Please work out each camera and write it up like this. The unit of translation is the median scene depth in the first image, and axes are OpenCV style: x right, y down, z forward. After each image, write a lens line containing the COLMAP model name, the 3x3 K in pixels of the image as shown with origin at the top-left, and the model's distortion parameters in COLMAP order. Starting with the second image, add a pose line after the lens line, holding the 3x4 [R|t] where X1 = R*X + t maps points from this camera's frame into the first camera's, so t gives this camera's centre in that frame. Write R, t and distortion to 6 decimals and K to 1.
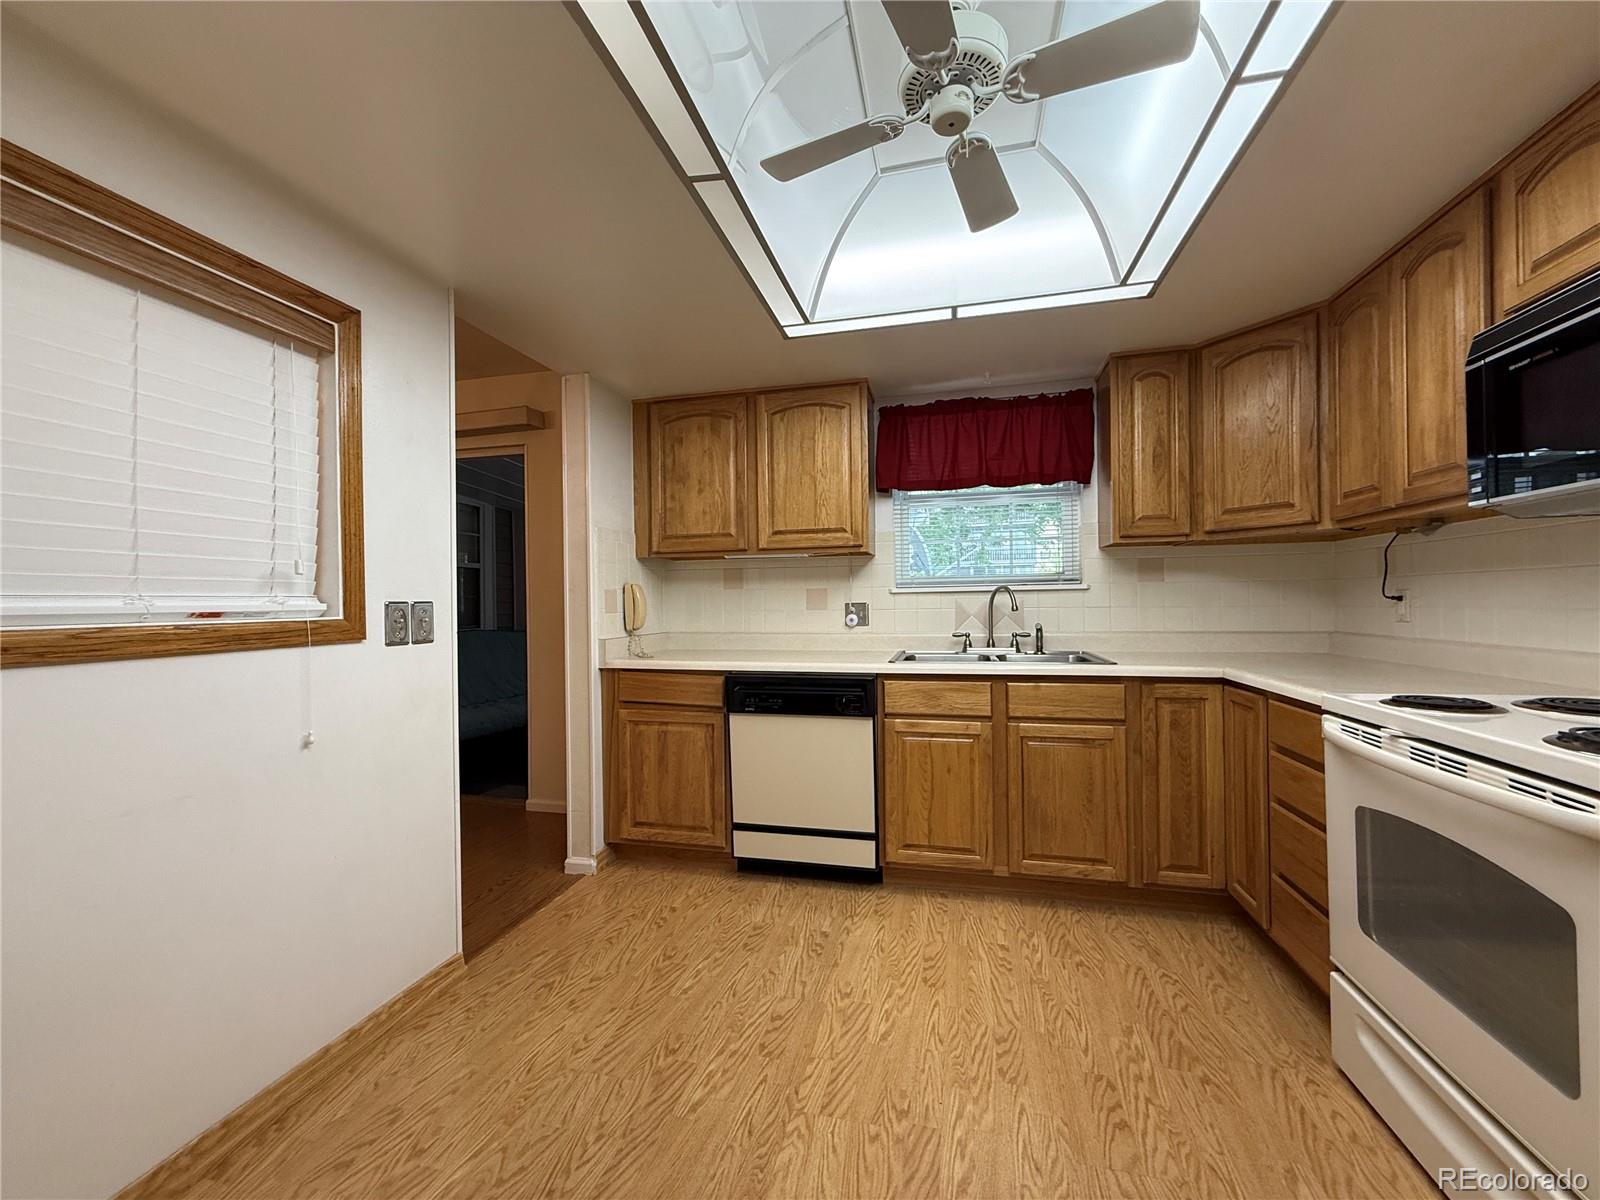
lens RADIAL K [[638.3, 0, 795.0], [0, 638.3, 602.1], [0, 0, 1]] dist [0.000621, -0.000018]
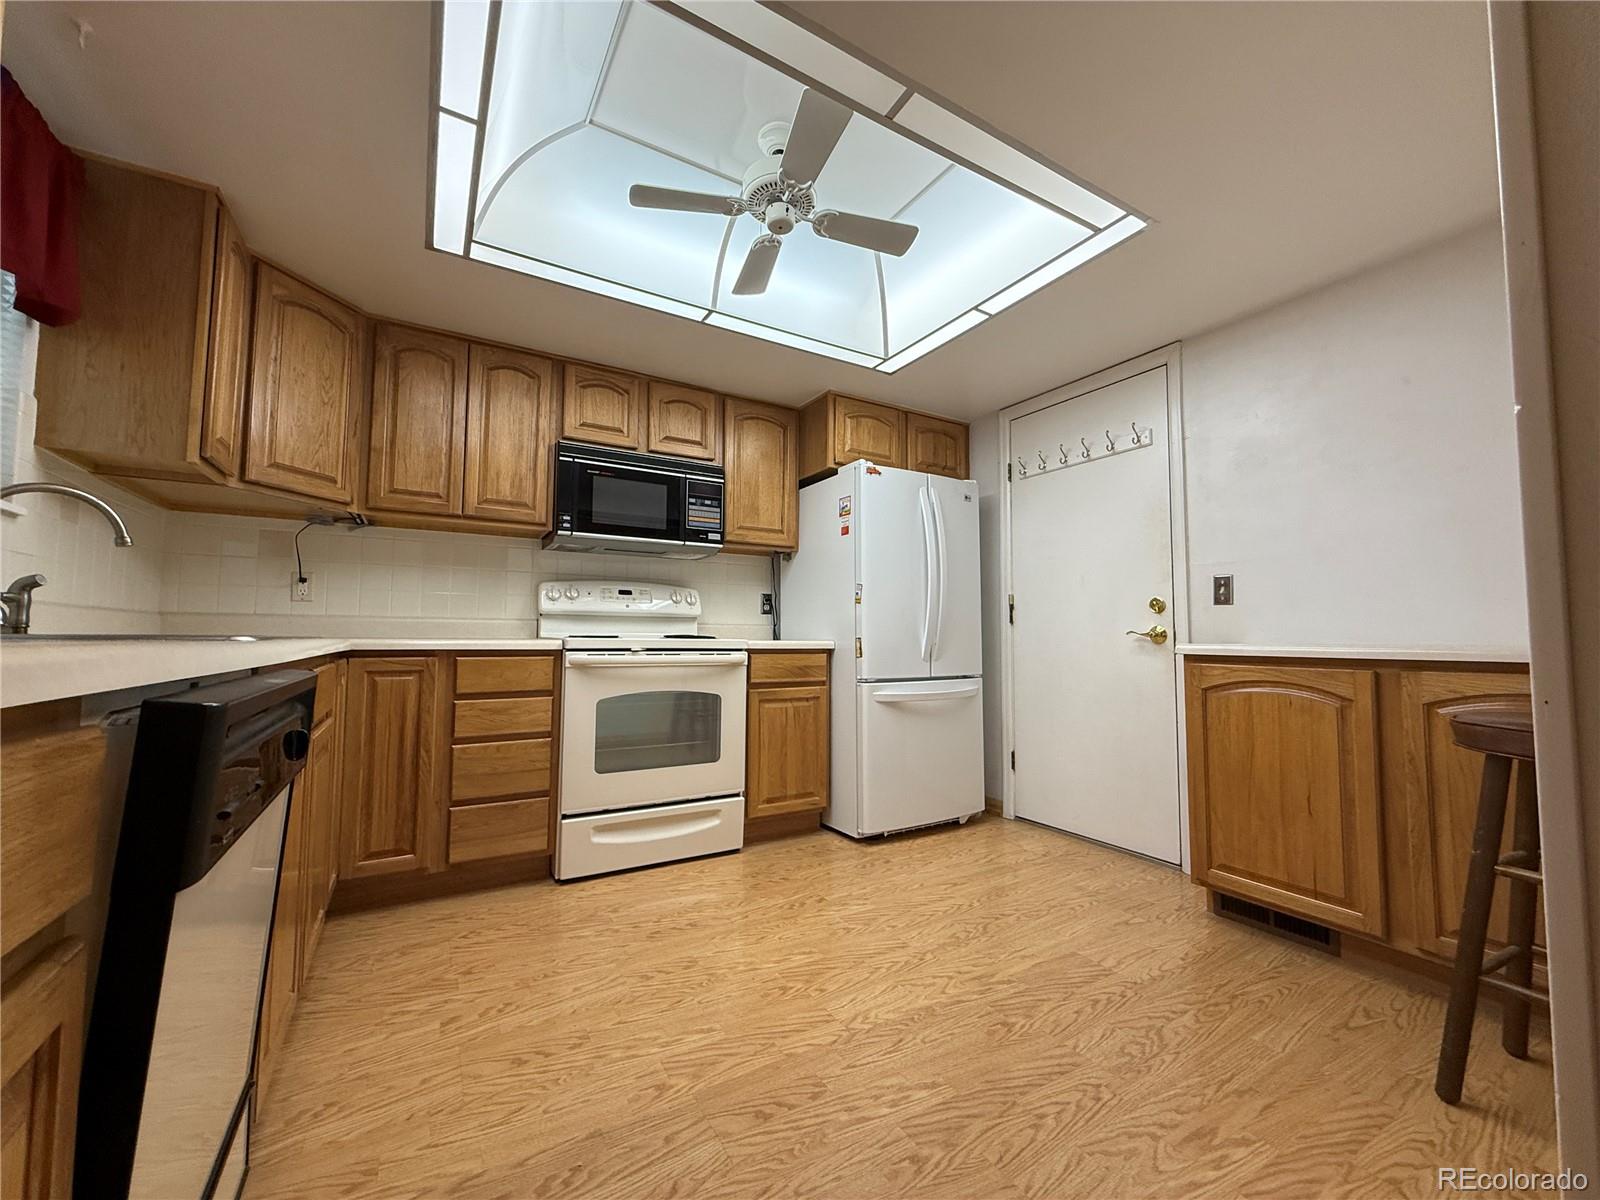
lens RADIAL K [[638.3, 0, 795.0], [0, 638.3, 602.1], [0, 0, 1]] dist [0.000621, -0.000018]
pose [[-0.703160, 0.051097, 0.709193, -0.661020], [0.004619, 0.997722, -0.067306, 0.163577], [-0.711017, -0.044052, -0.701794, 1.712338]]
